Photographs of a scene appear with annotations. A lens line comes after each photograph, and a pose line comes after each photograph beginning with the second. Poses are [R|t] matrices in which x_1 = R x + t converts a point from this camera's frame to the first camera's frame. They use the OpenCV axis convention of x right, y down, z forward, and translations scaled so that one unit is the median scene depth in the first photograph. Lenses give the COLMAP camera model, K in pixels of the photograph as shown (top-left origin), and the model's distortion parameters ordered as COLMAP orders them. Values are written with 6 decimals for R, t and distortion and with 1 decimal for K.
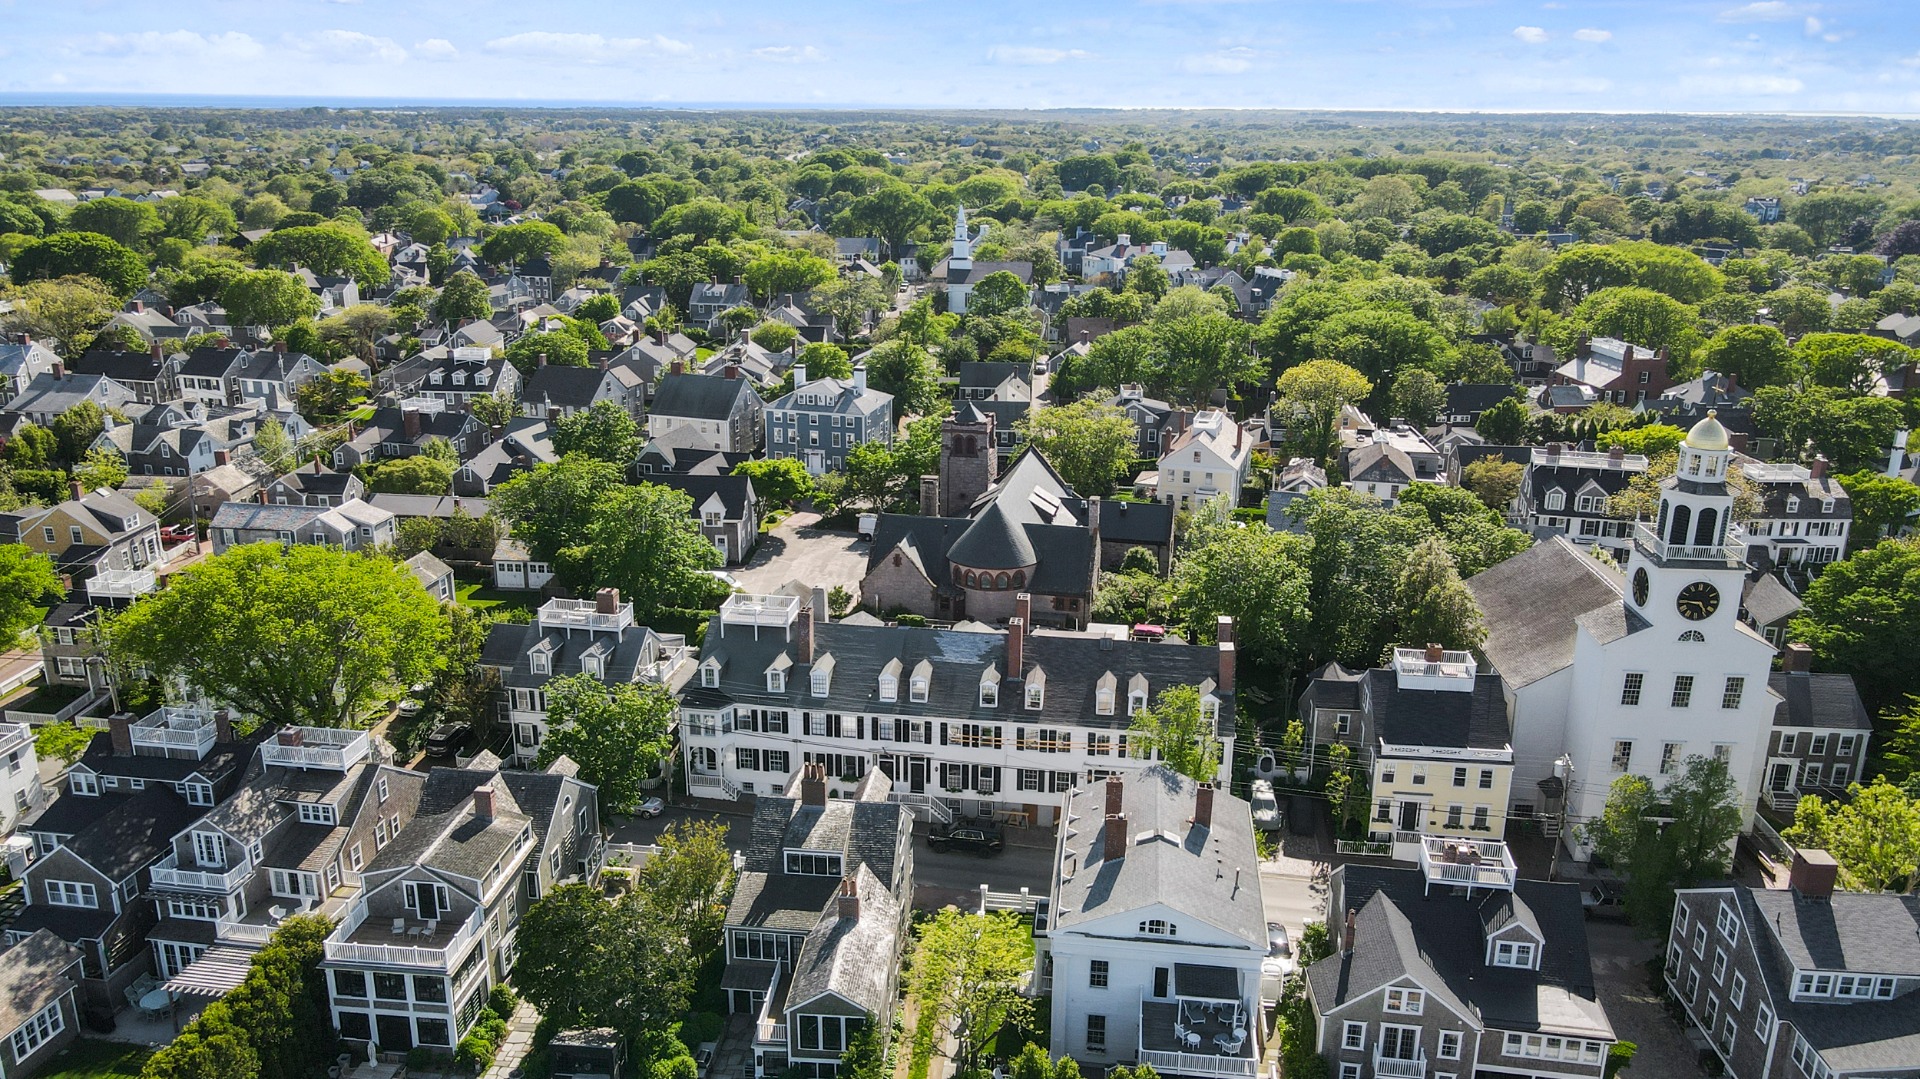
lens RADIAL K [[1447.0, 0, 974.6], [0, 1447.0, 536.7], [0, 0, 1]] dist [-0.015060, 0.050416]
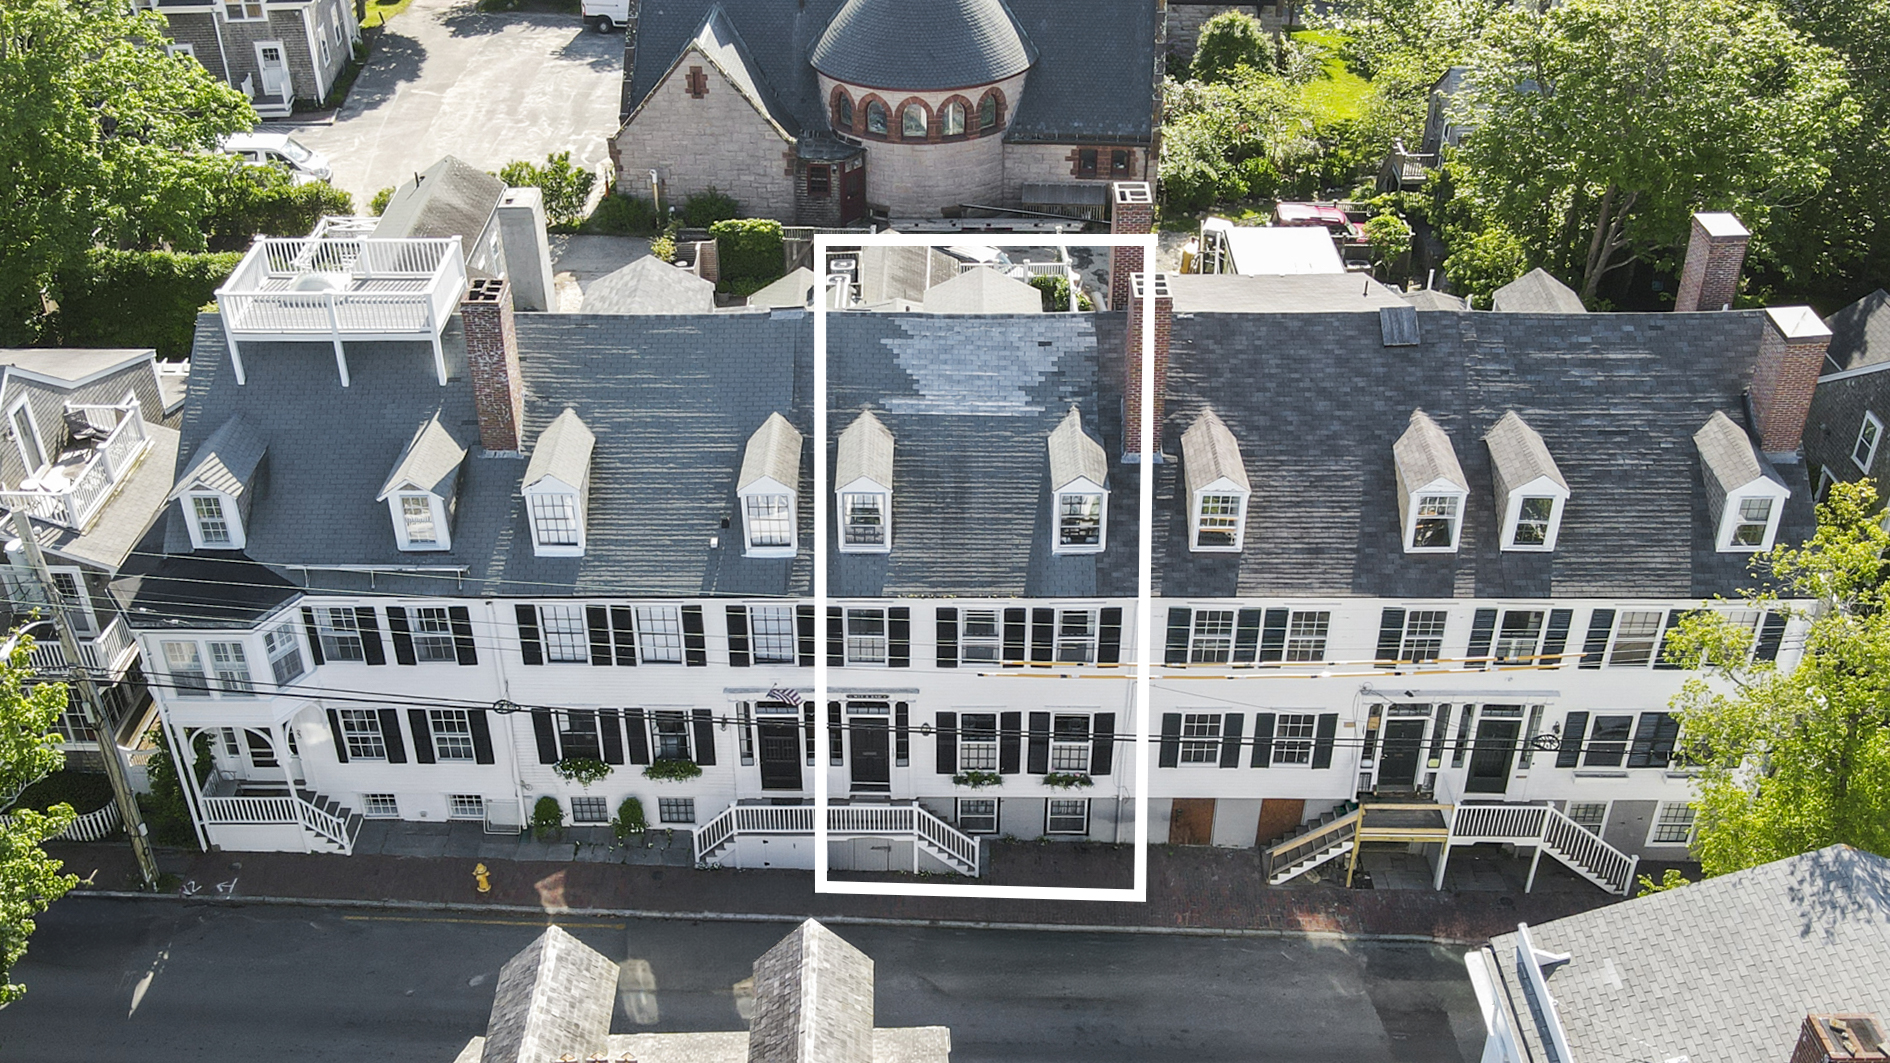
lens RADIAL K [[1883.1, 0, 898.3], [0, 1883.1, 578.9], [0, 0, 1]] dist [-0.008318, 0.003610]
pose [[0.993745, -0.083075, 0.074629, -0.061041], [0.057270, 0.952825, 0.298067, -0.006894], [-0.095871, -0.291929, 0.951623, 0.564475]]
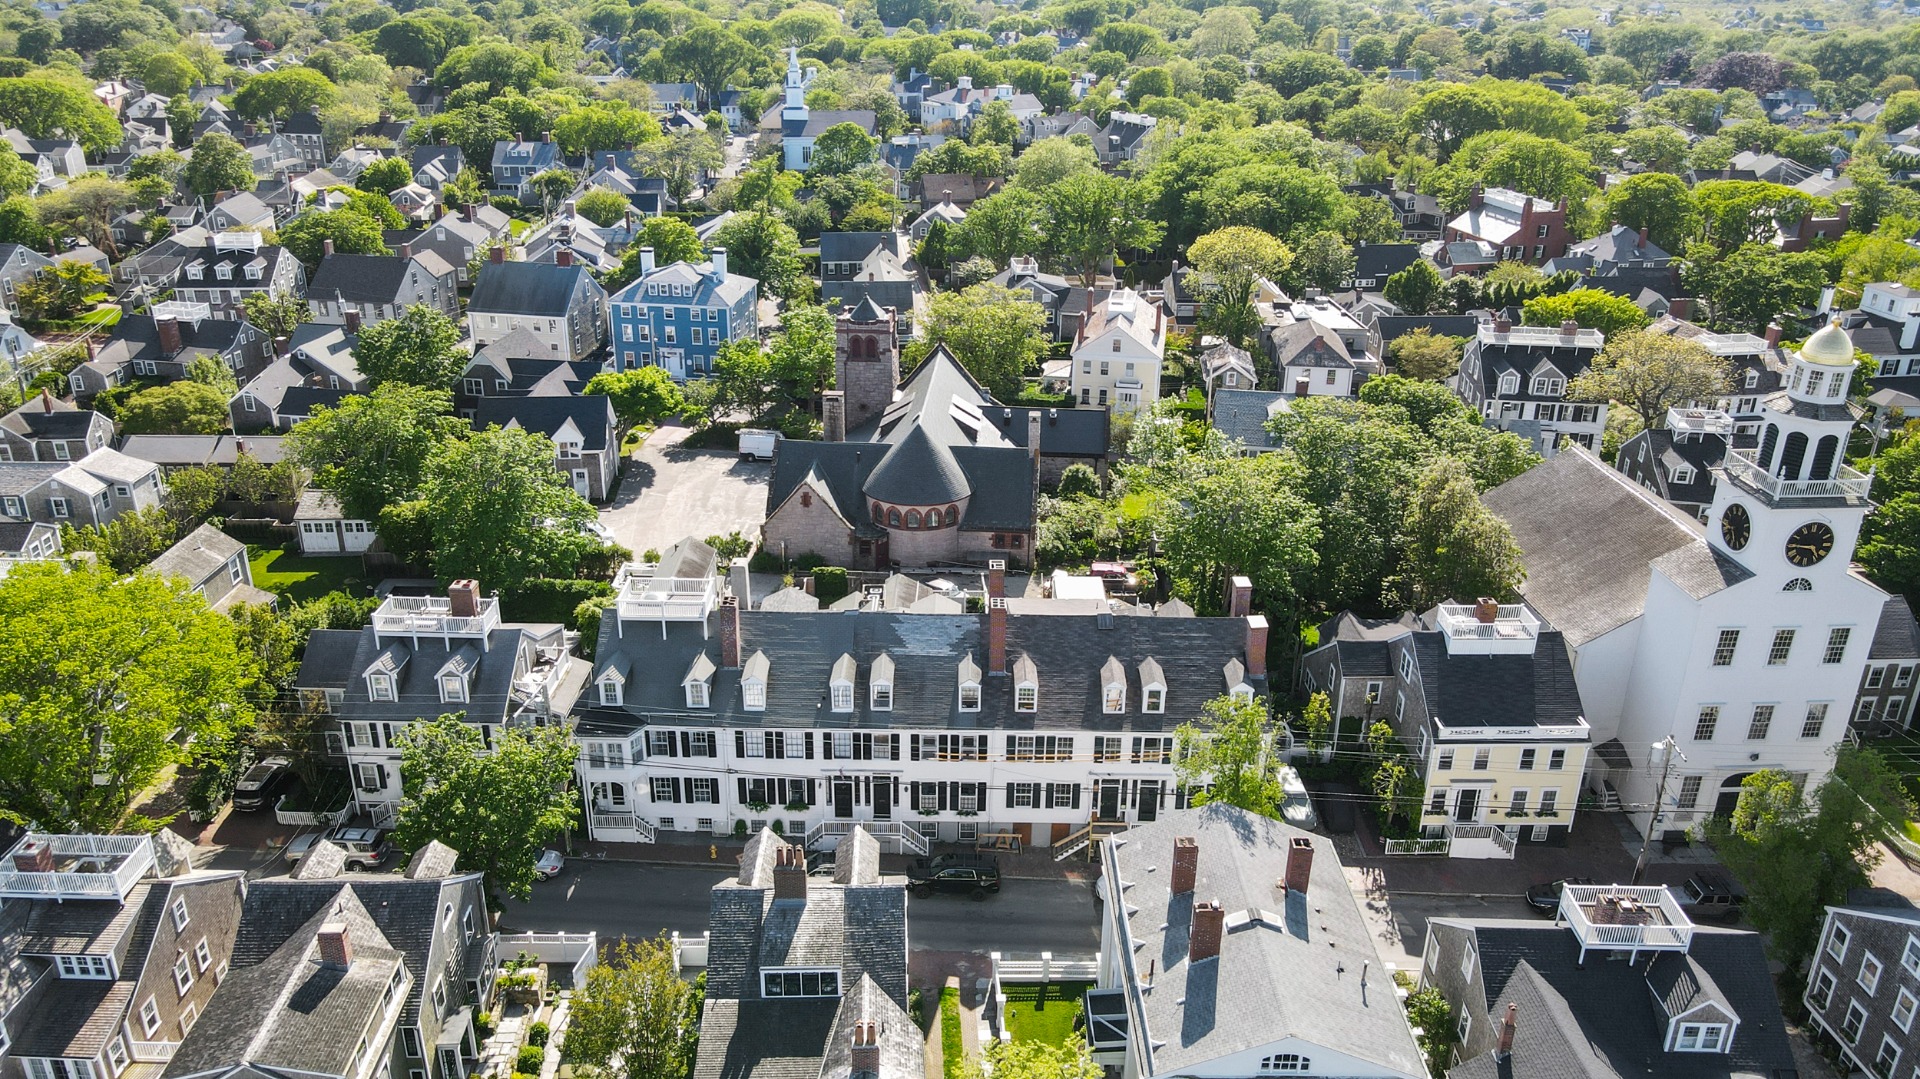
lens RADIAL K [[1447.0, 0, 974.6], [0, 1447.0, 536.7], [0, 0, 1]] dist [-0.015060, 0.050416]
pose [[0.990856, -0.050136, 0.125264, -0.079521], [0.036506, 0.993390, 0.108830, -0.062905], [-0.129892, -0.103262, 0.986136, 0.207534]]
